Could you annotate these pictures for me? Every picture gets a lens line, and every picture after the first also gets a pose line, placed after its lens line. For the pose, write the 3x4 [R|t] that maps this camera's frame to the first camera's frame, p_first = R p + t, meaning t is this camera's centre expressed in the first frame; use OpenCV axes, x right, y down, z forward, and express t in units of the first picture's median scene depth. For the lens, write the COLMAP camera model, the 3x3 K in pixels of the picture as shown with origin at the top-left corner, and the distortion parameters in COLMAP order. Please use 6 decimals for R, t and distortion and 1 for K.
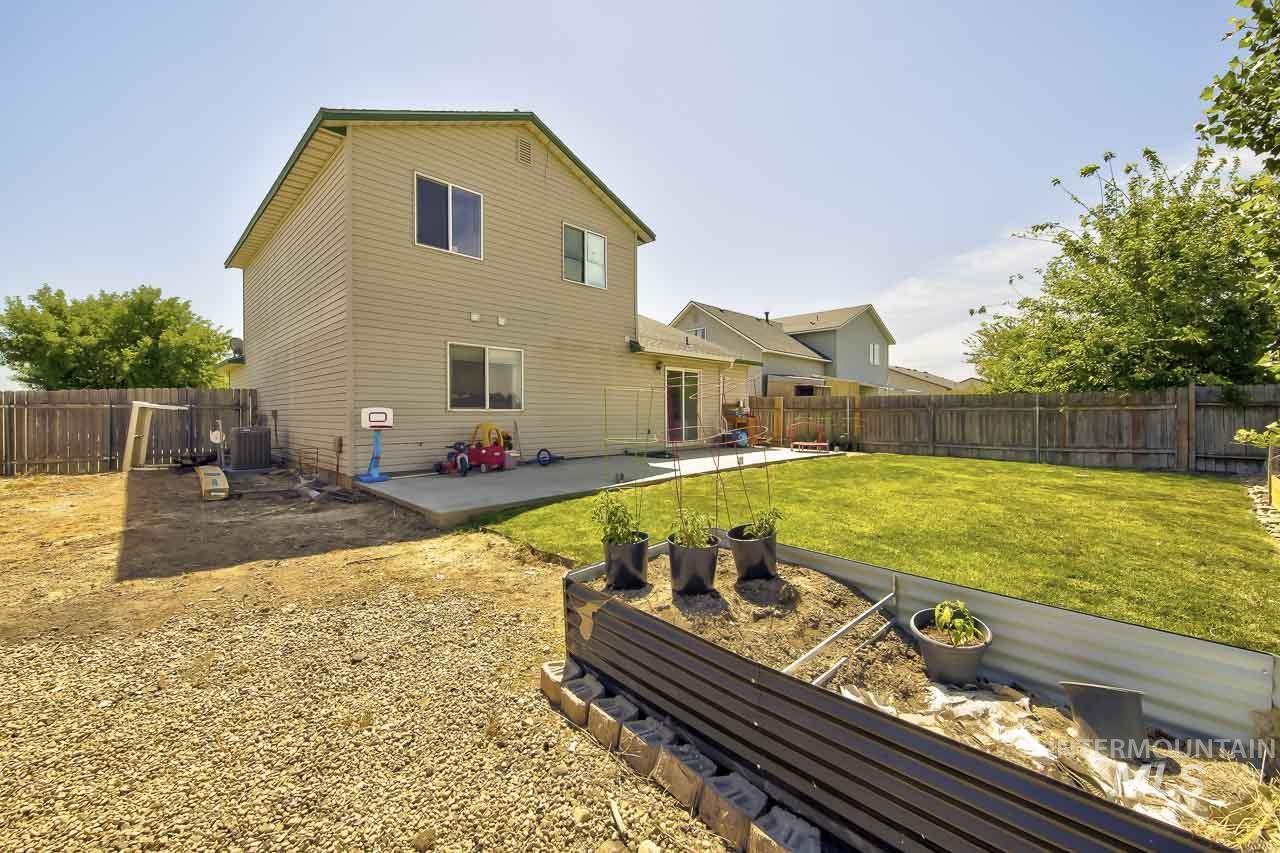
lens RADIAL K [[504.8, 0, 637.5], [0, 504.8, 417.1], [0, 0, 1]] dist [-0.001412, -0.000035]
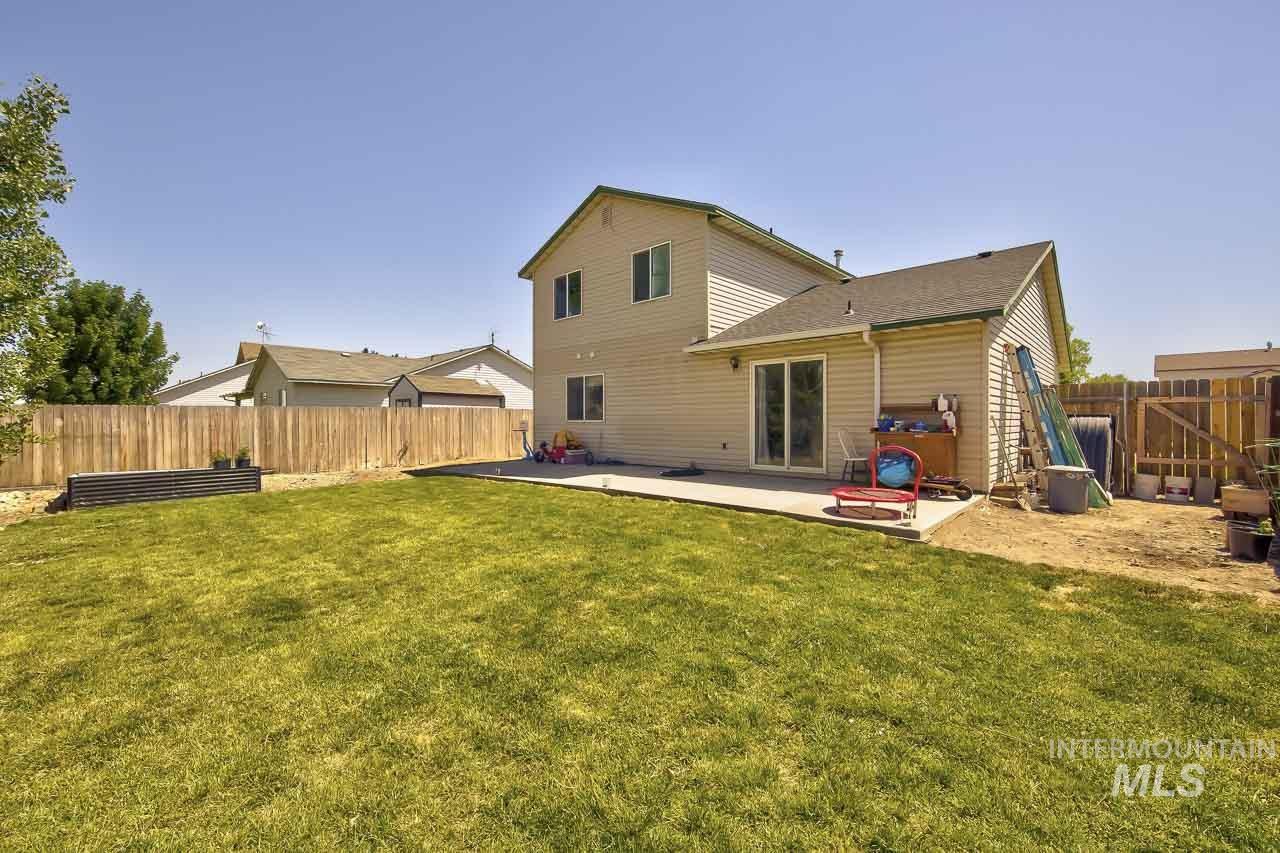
lens RADIAL K [[504.8, 0, 639.0], [0, 504.8, 425.0], [0, 0, 1]] dist [-0.001412, -0.000035]
pose [[0.026153, 0.012529, -0.999579, 1.027589], [0.001236, 0.999920, 0.012566, -0.018544], [0.999657, -0.001564, 0.026135, 1.026420]]
